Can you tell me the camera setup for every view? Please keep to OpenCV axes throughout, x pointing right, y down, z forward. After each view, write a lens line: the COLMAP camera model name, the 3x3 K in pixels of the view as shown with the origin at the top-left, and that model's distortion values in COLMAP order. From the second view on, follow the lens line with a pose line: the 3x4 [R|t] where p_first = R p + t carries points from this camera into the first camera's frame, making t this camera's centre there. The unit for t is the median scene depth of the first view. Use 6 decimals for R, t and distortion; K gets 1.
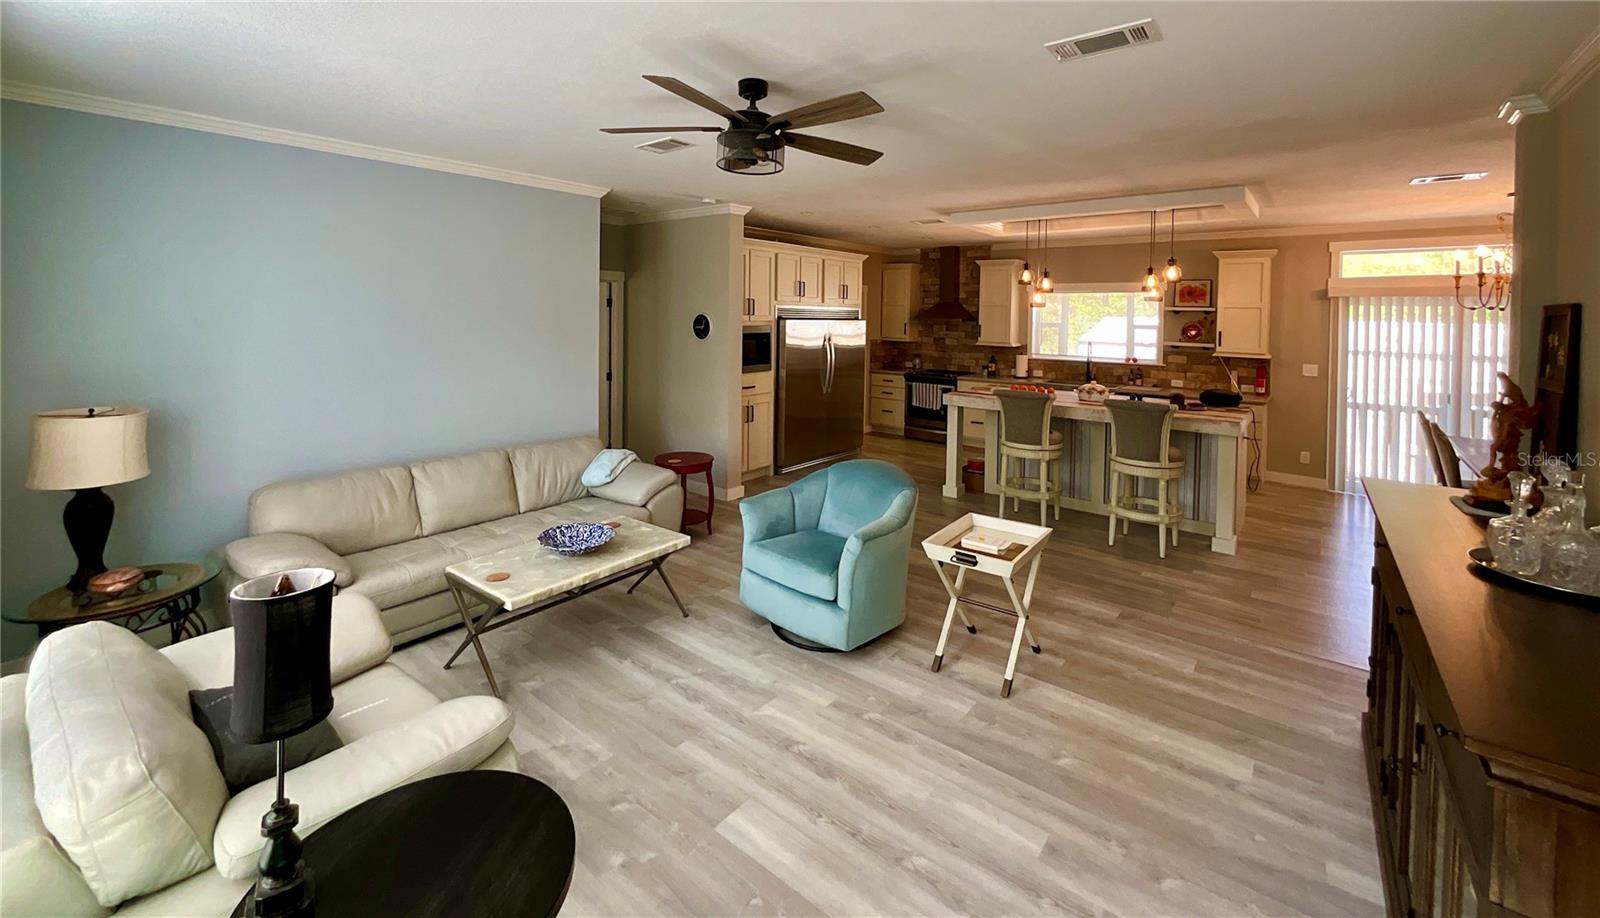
lens RADIAL K [[657.5, 0, 799.6], [0, 657.5, 321.3], [0, 0, 1]] dist [-0.001416, -0.000096]
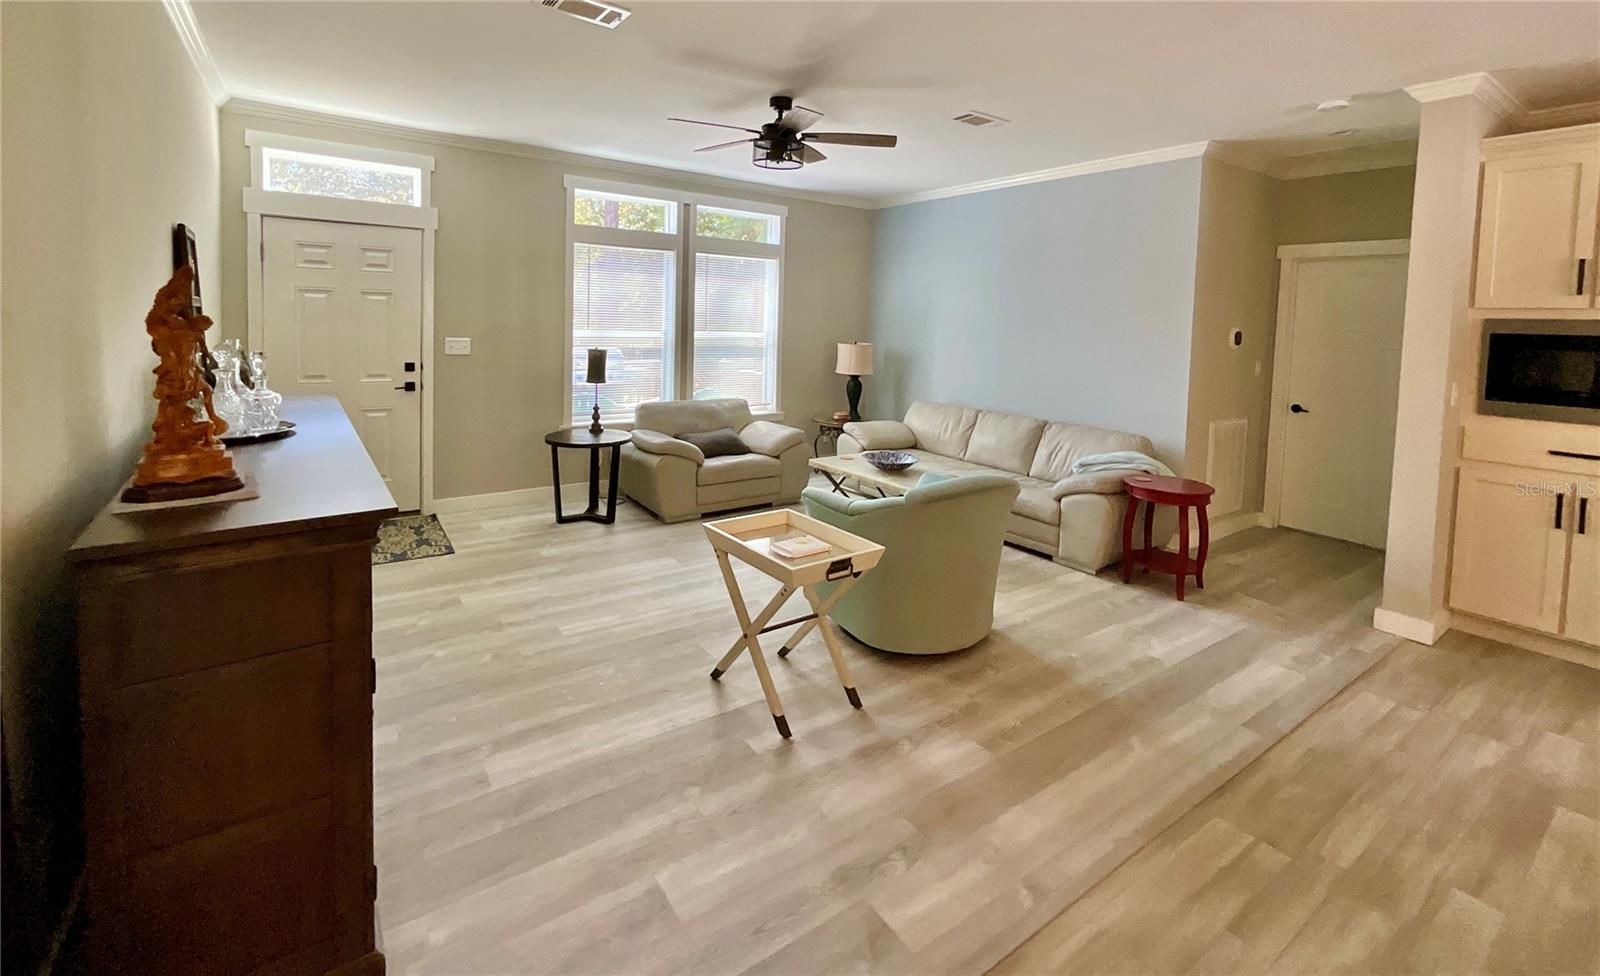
lens RADIAL K [[680.5, 0, 762.1], [0, 680.5, 352.0], [0, 0, 1]] dist [0.000642, 0.000357]
pose [[-0.298424, 0.027317, -0.954042, 0.440046], [-0.046355, 0.997996, 0.043076, 0.028701], [0.953307, 0.057080, -0.296560, 0.496521]]
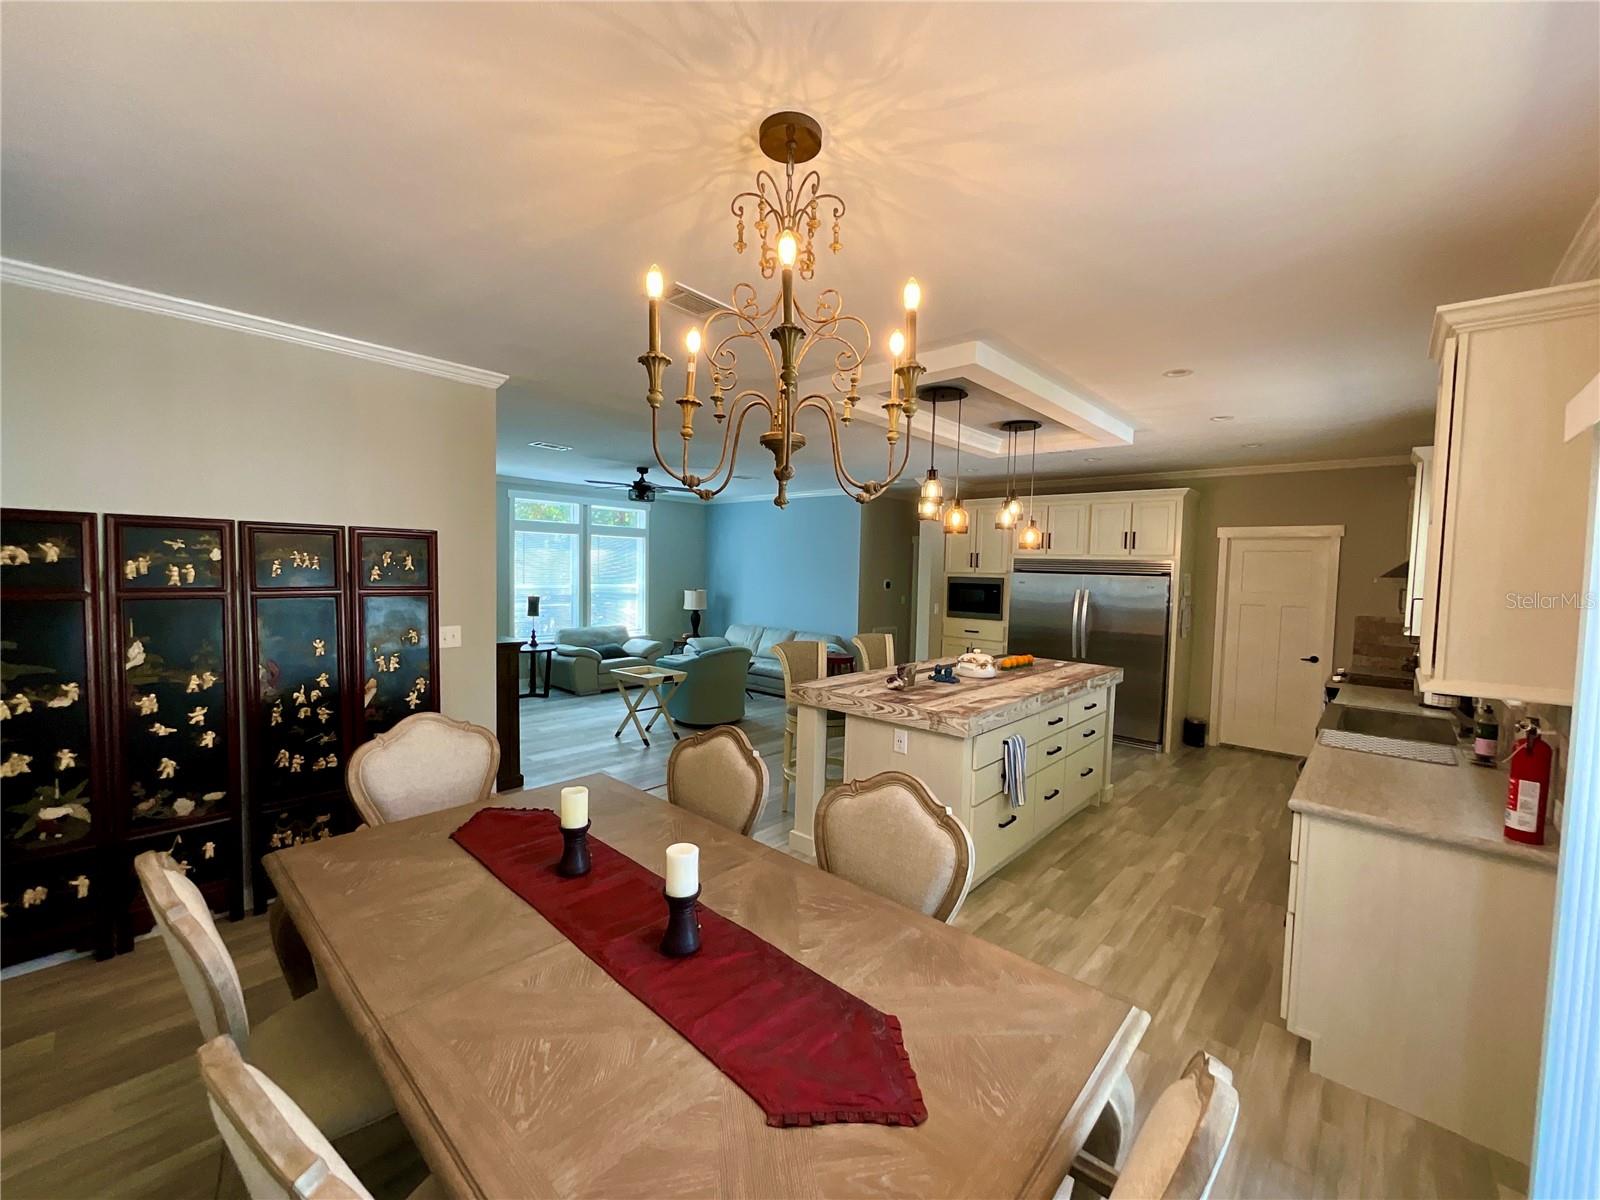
lens RADIAL K [[649.8, 0, 800.0], [0, 649.8, 600.0], [0, 0, 1]] dist [0.001833, 0.000138]
pose [[-0.055525, 0.035409, -0.997829, 0.867769], [-0.037611, 0.998587, 0.037529, 0.012637], [0.997749, 0.039613, -0.054115, 0.630831]]
